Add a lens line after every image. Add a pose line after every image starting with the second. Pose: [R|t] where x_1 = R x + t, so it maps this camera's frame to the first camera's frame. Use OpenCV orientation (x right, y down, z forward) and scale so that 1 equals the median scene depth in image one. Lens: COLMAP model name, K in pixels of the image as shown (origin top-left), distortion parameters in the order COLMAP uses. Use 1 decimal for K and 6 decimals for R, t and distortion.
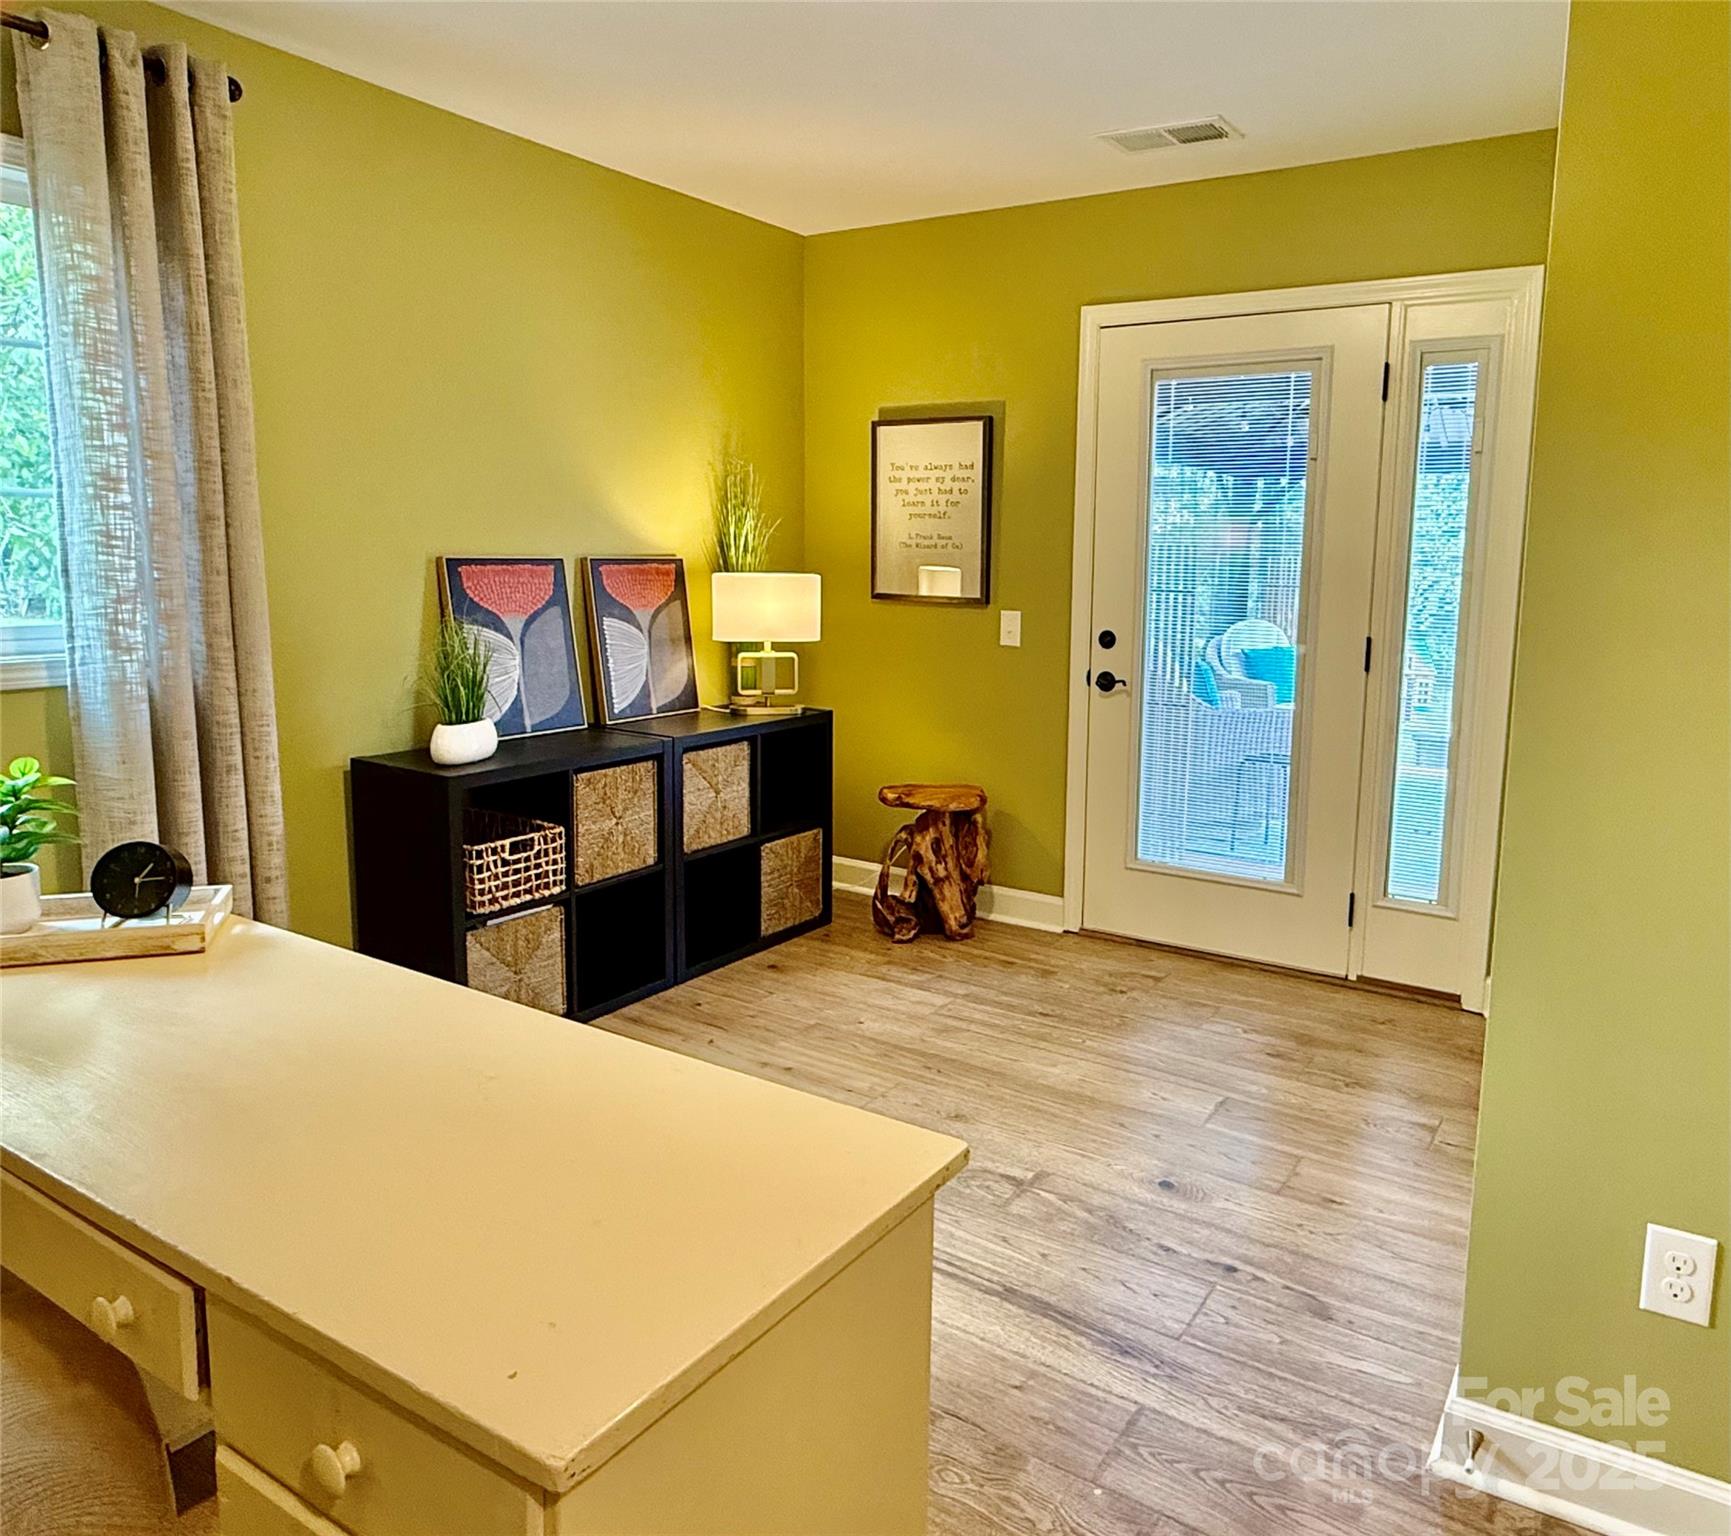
lens RADIAL K [[1280.5, 0, 869.8], [0, 1280.5, 763.8], [0, 0, 1]] dist [-0.004825, -0.001230]
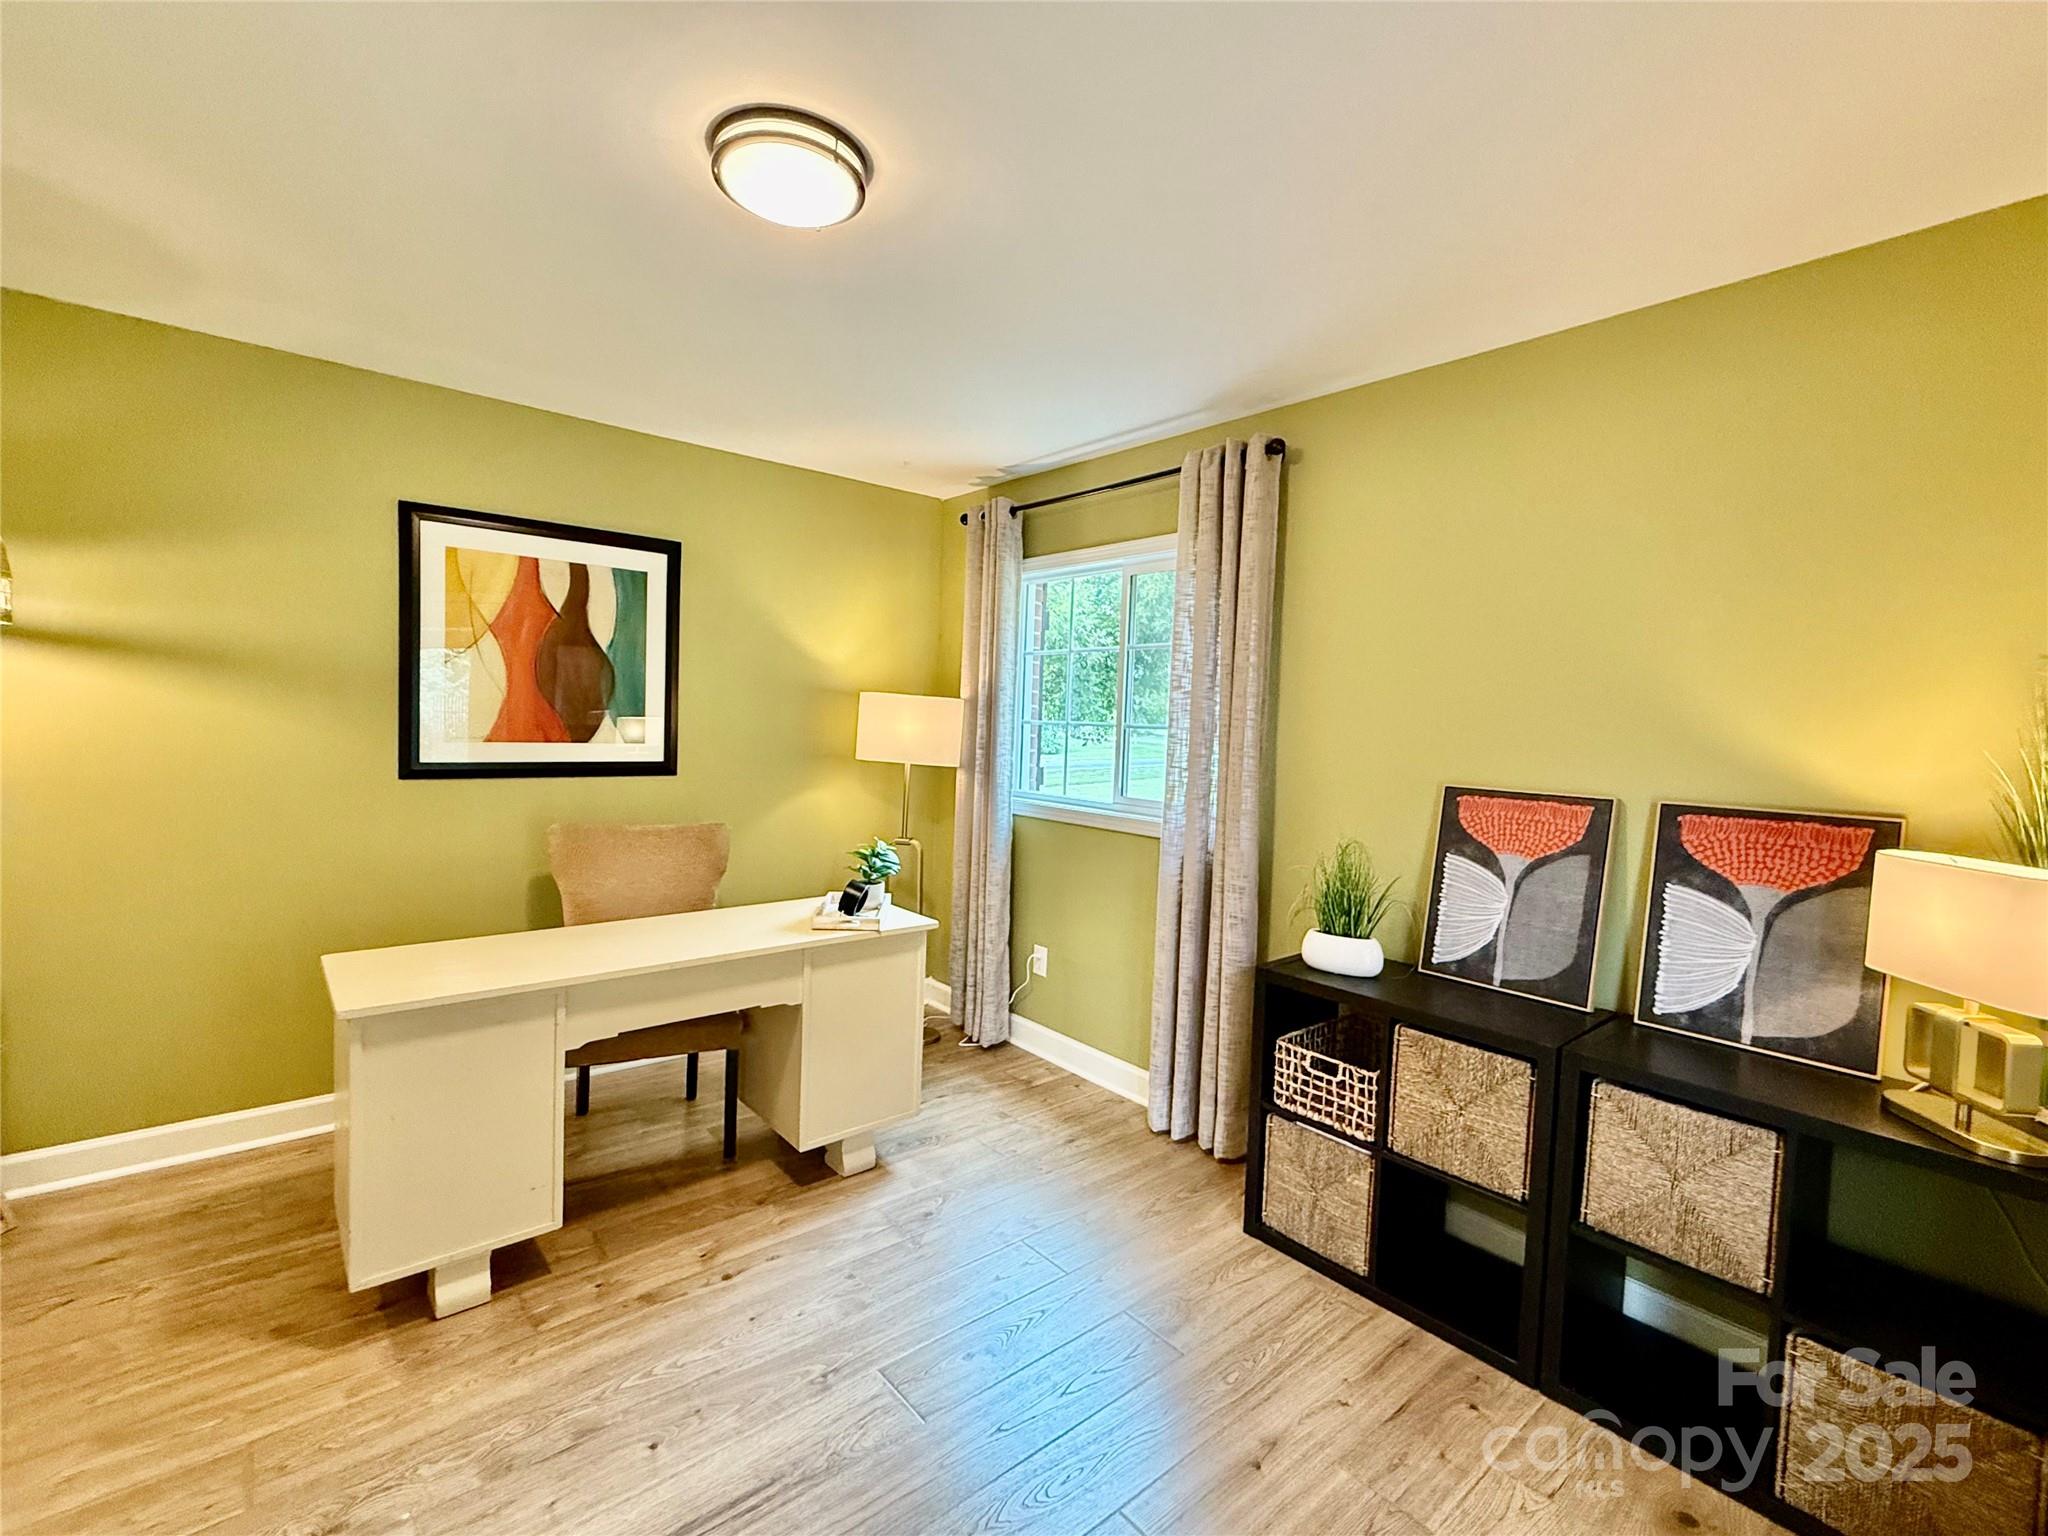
lens RADIAL K [[900.3, 0, 1046.1], [0, 900.3, 768.2], [0, 0, 1]] dist [0.003204, 0.000270]
pose [[-0.268405, 0.032916, -0.962744, 0.423532], [-0.190847, 0.977789, 0.086637, -0.169293], [0.944212, 0.206991, -0.256162, 0.844470]]
